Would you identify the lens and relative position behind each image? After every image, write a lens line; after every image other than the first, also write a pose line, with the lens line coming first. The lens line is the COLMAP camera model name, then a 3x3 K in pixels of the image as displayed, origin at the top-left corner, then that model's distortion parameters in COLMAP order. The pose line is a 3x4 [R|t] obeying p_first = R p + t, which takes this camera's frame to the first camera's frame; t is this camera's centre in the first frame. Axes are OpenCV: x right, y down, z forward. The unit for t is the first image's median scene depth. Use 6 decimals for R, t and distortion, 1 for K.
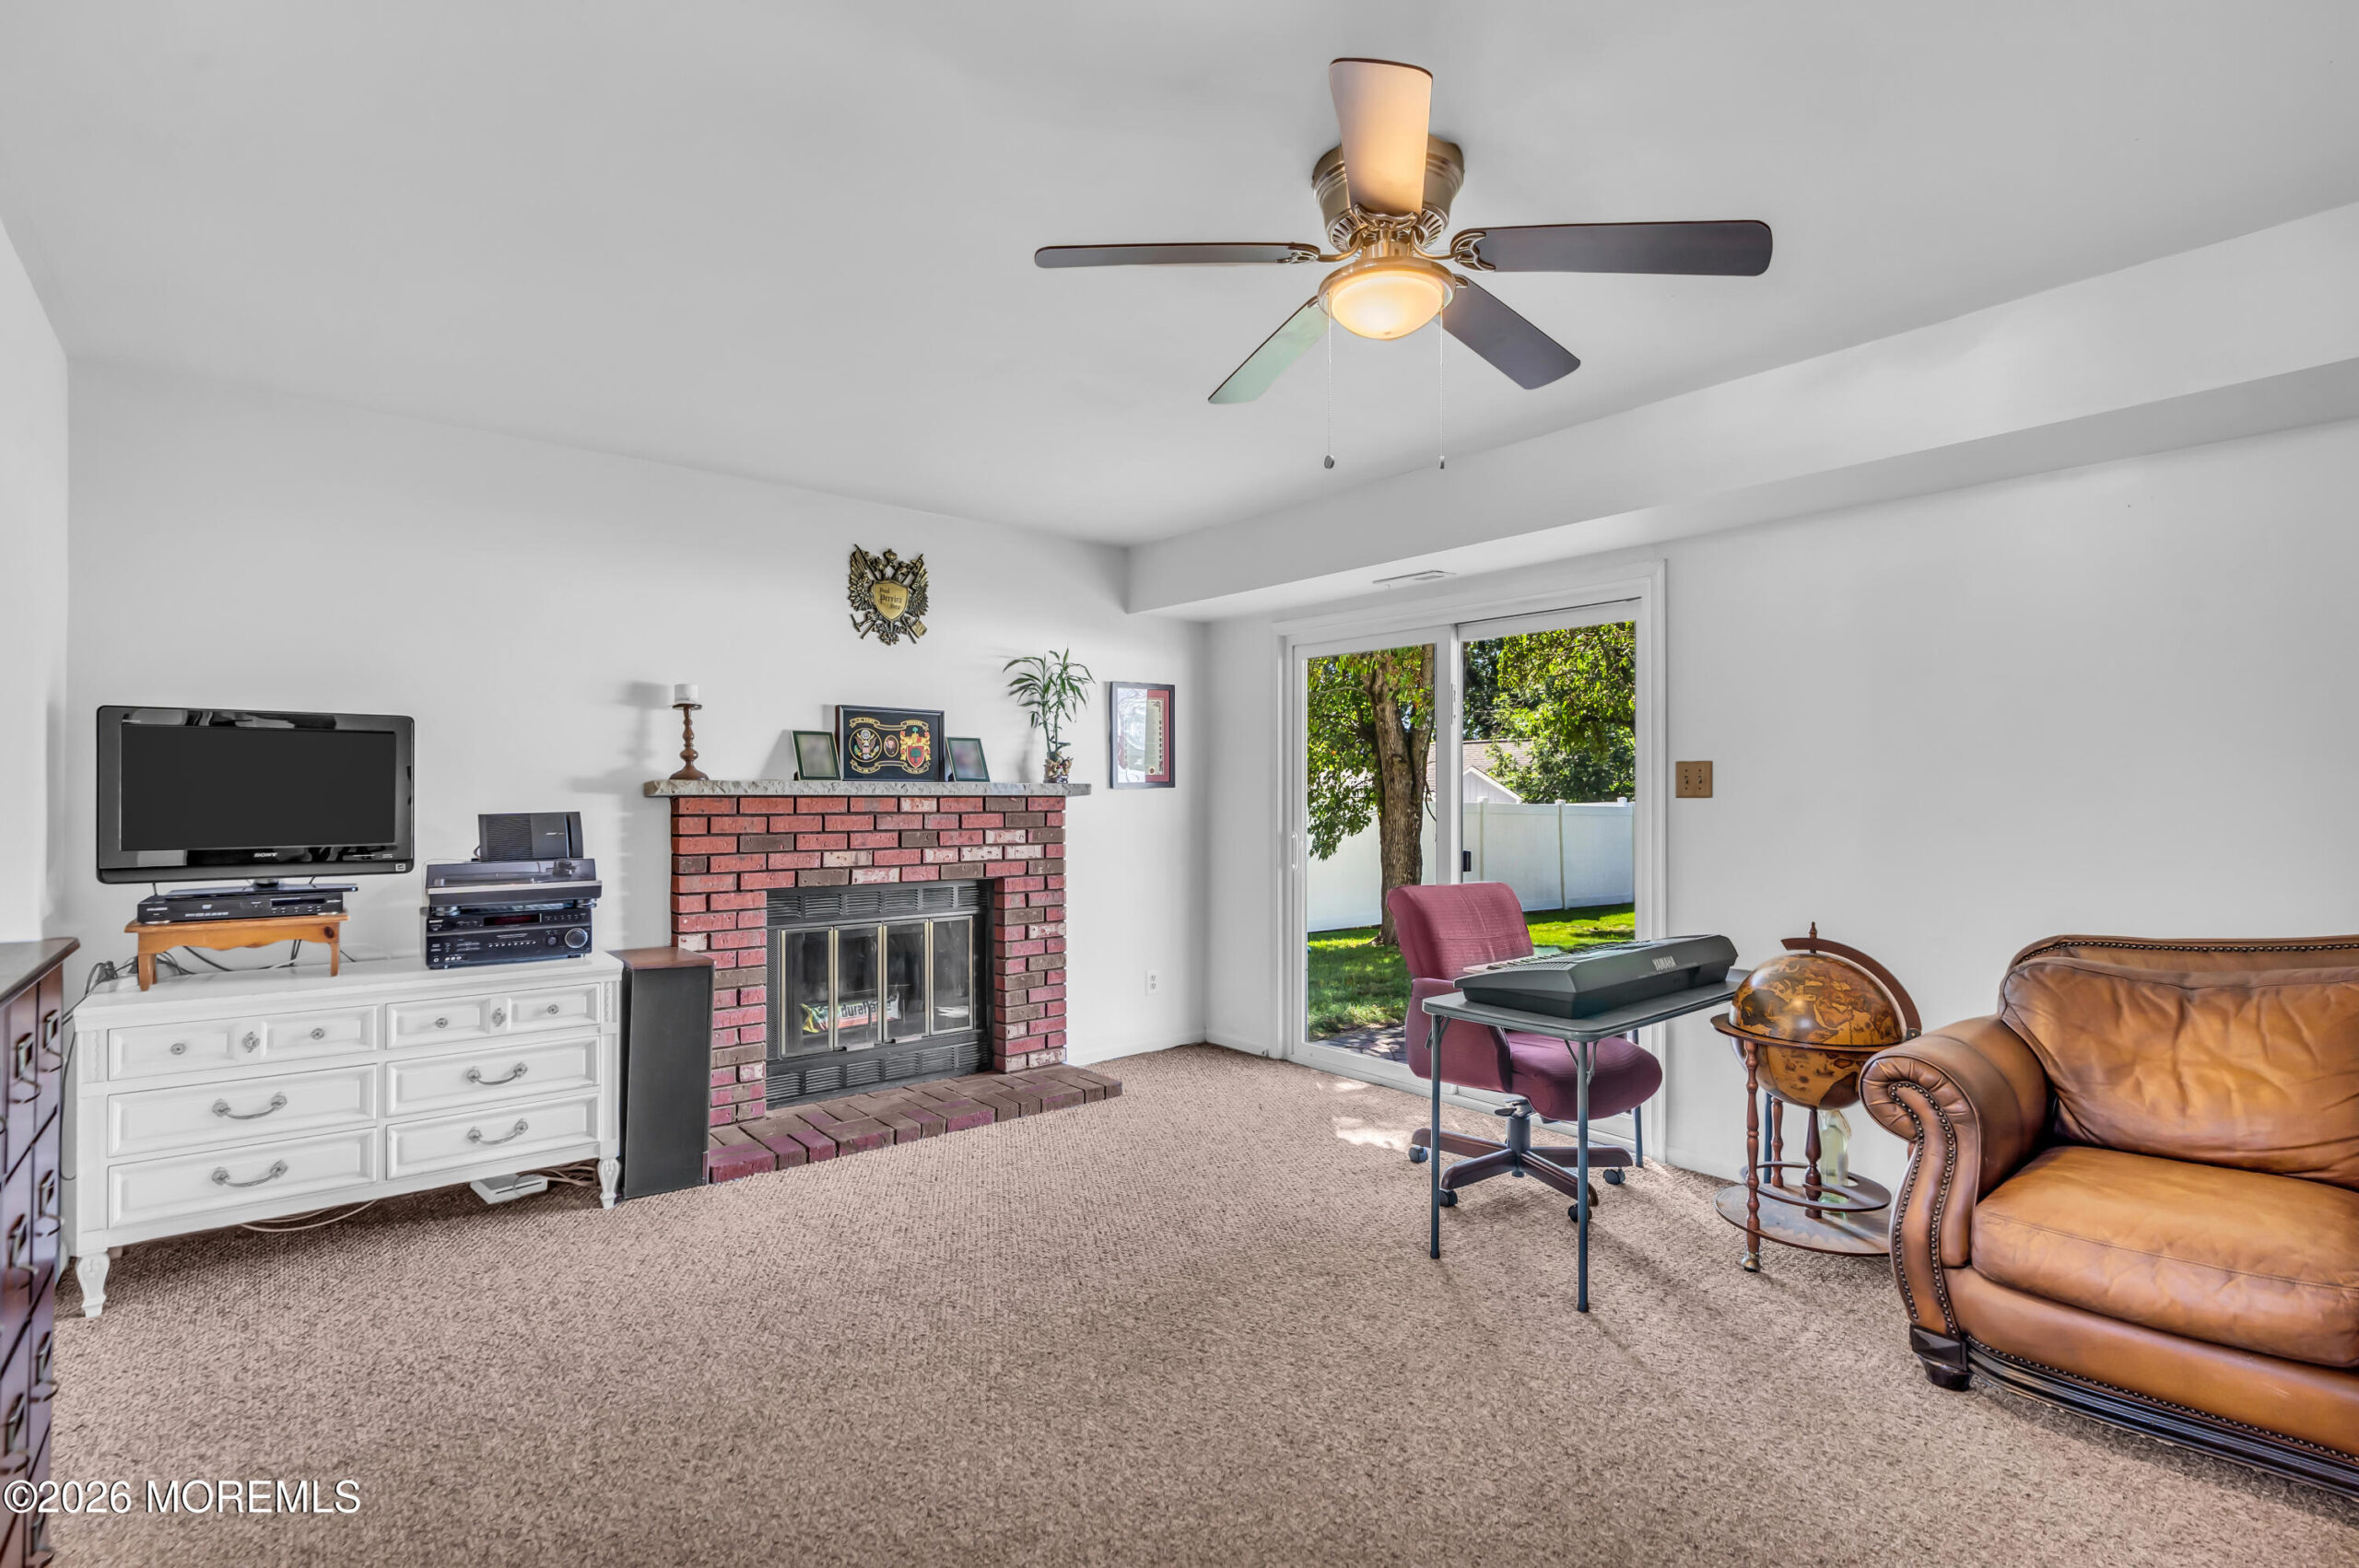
lens RADIAL K [[1084.2, 0, 1188.9], [0, 1084.2, 794.1], [0, 0, 1]] dist [-0.003476, 0.002447]
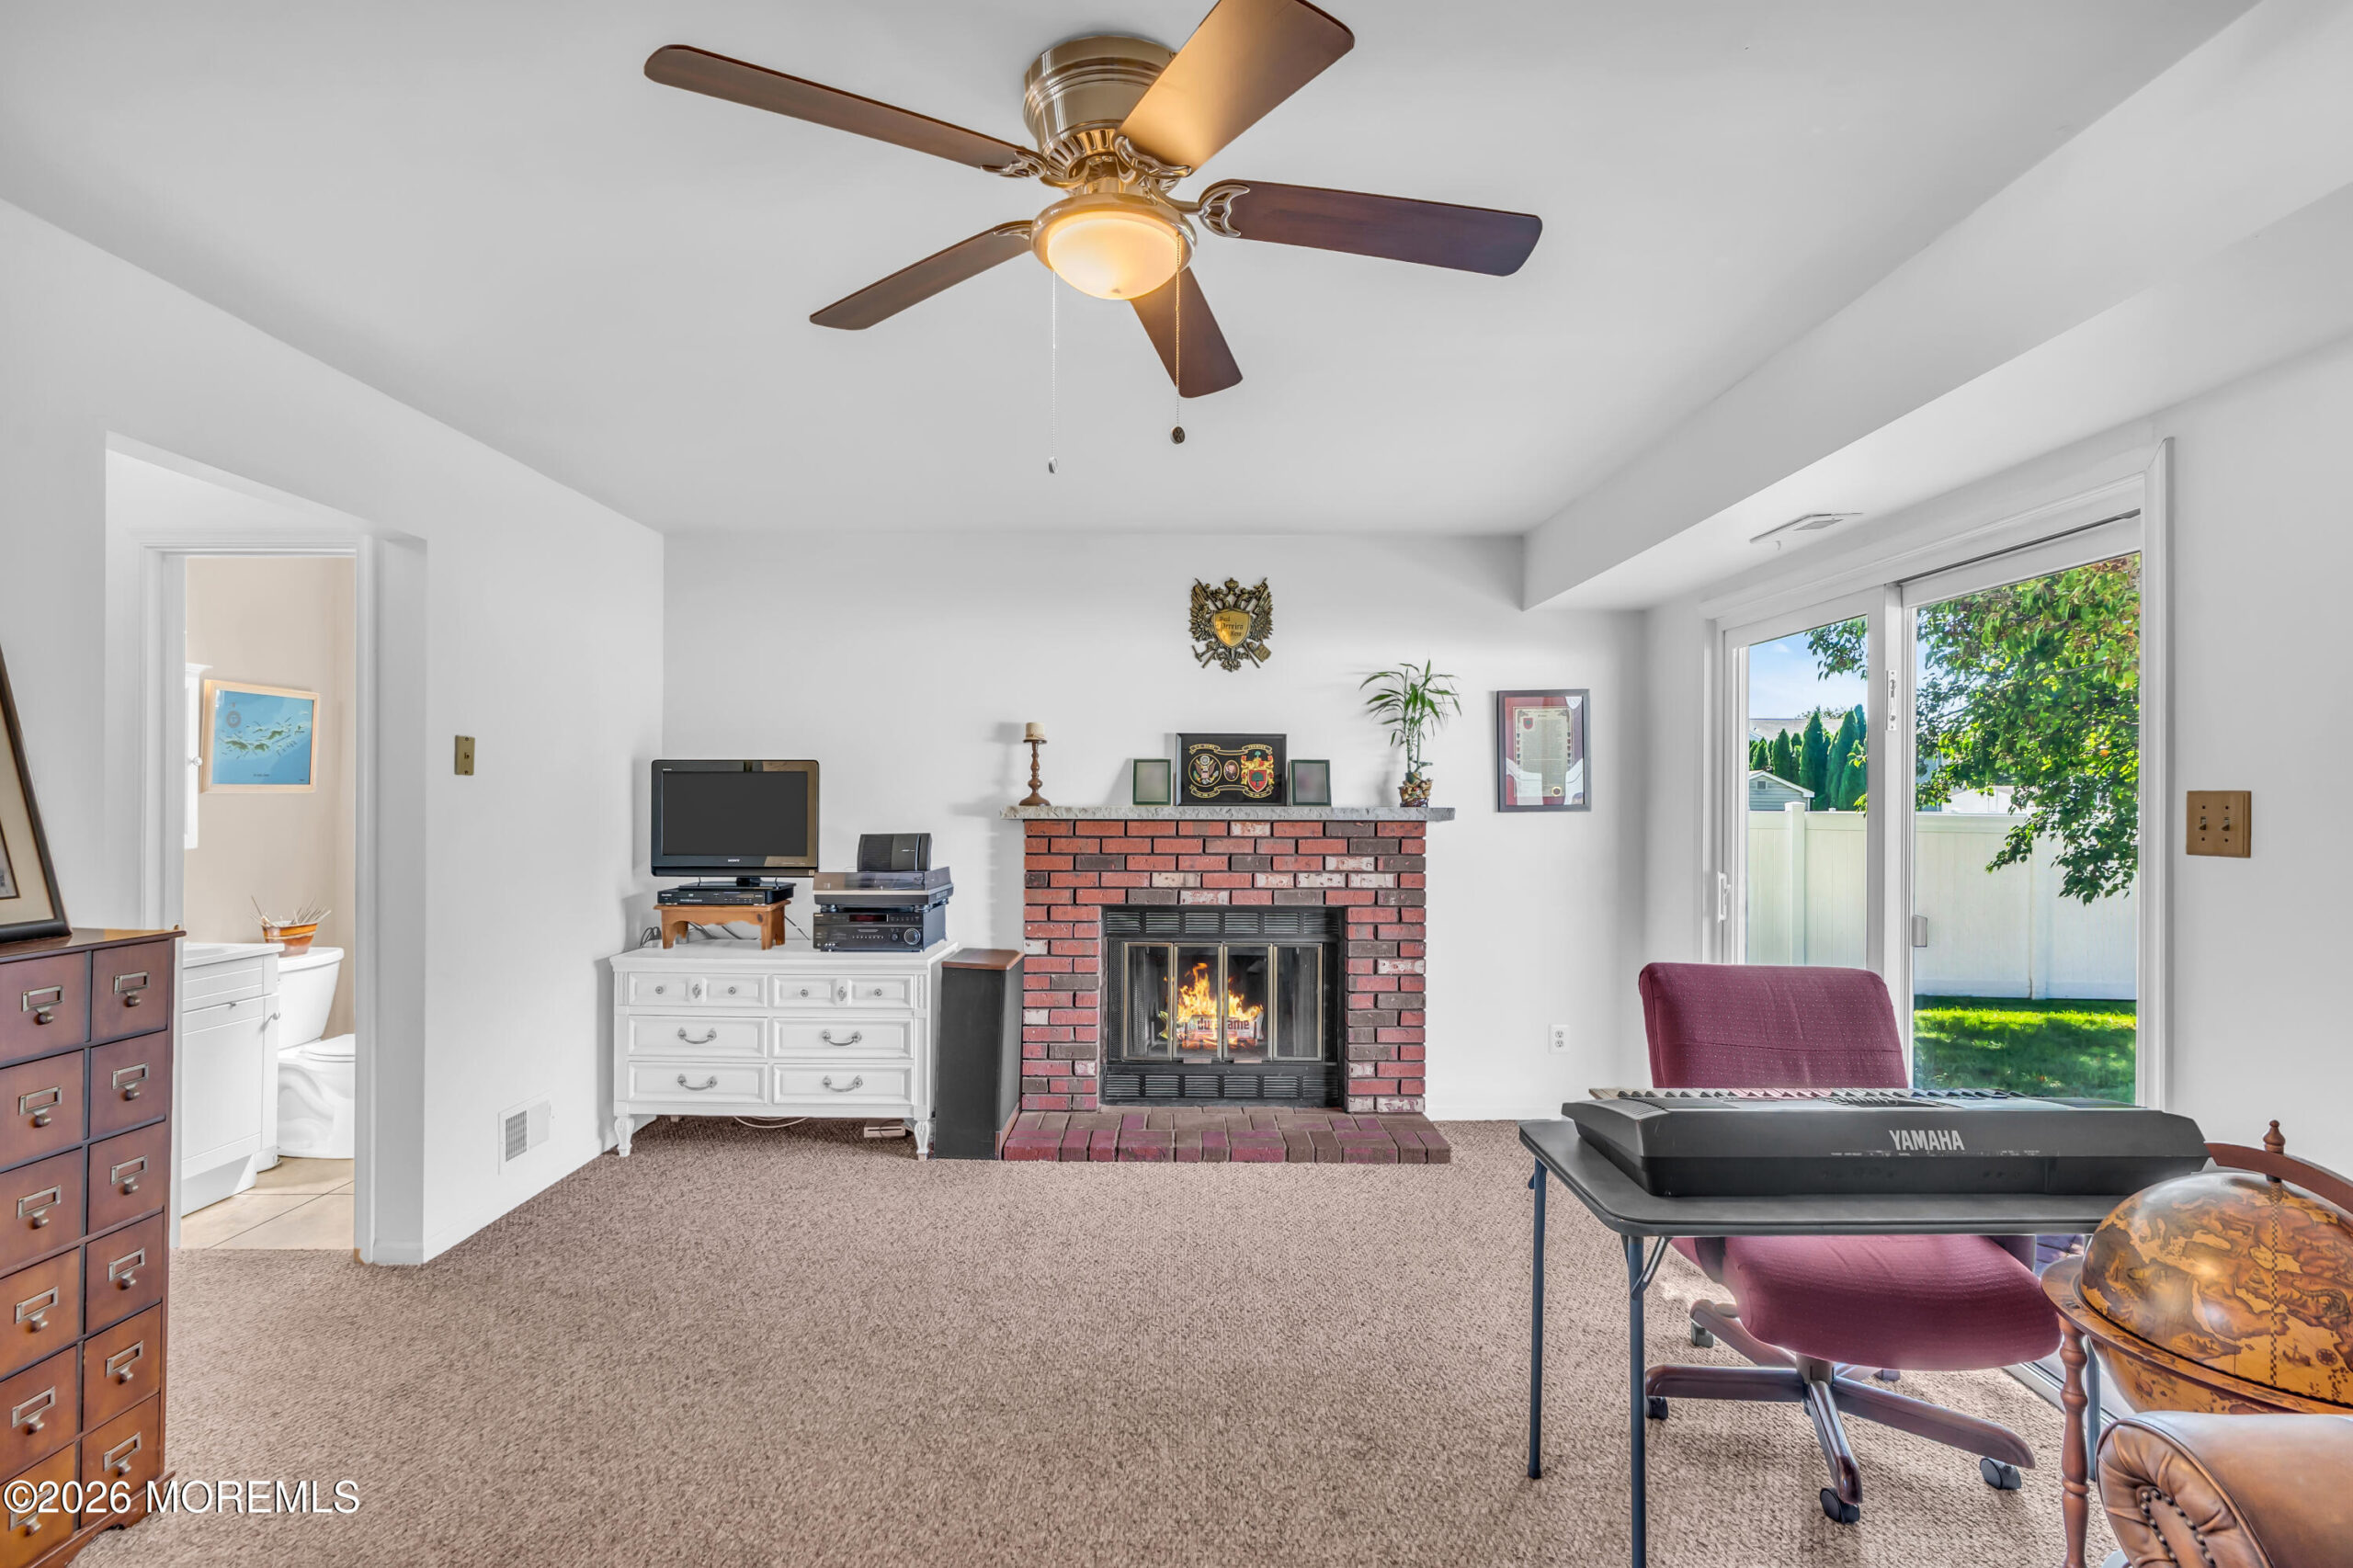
lens RADIAL K [[1081.5, 0, 1189.6], [0, 1081.5, 792.2], [0, 0, 1]] dist [-0.003476, 0.002447]
pose [[0.766799, 0.001603, -0.641886, 0.402093], [-0.002925, 0.999995, -0.000997, -0.026491], [0.641881, 0.002642, 0.766800, 0.223961]]
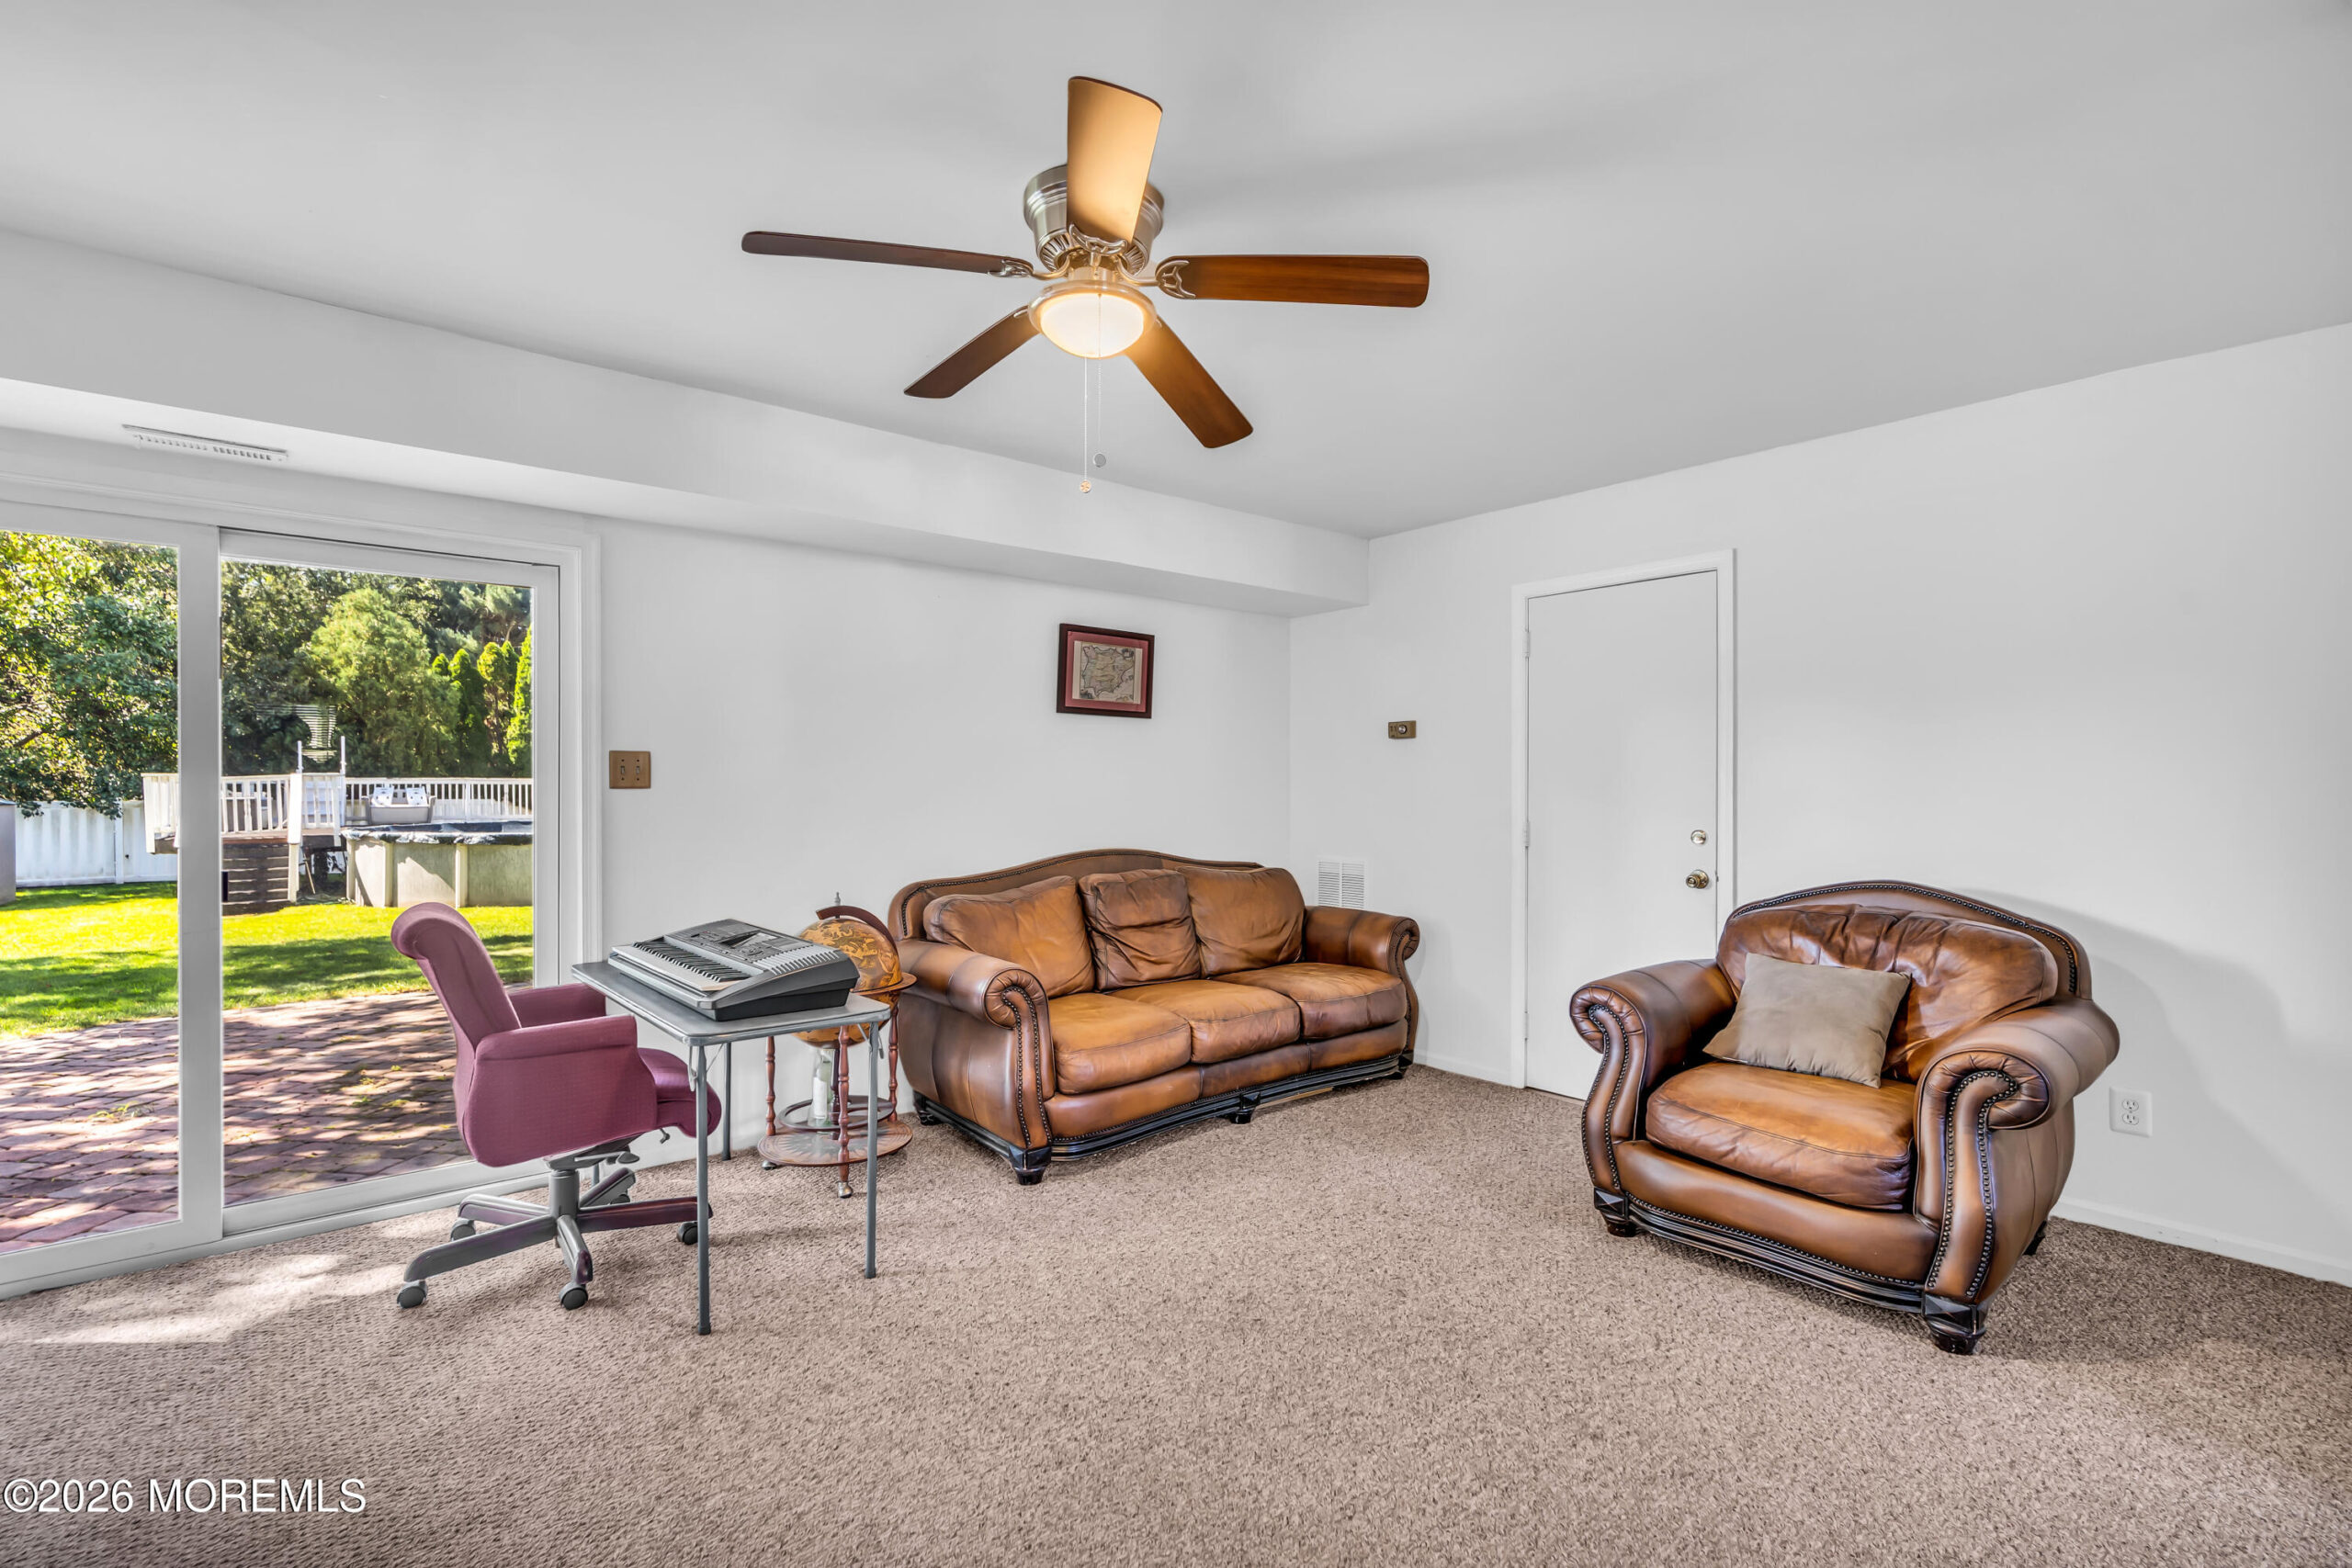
lens RADIAL K [[1081.0, 0, 1163.9], [0, 1081.0, 781.5], [0, 0, 1]] dist [-0.003476, 0.002447]
pose [[0.008710, 0.003510, 0.999956, -0.480574], [-0.002249, 0.999991, -0.003491, -0.000635], [-0.999960, -0.002219, 0.008717, 0.494051]]
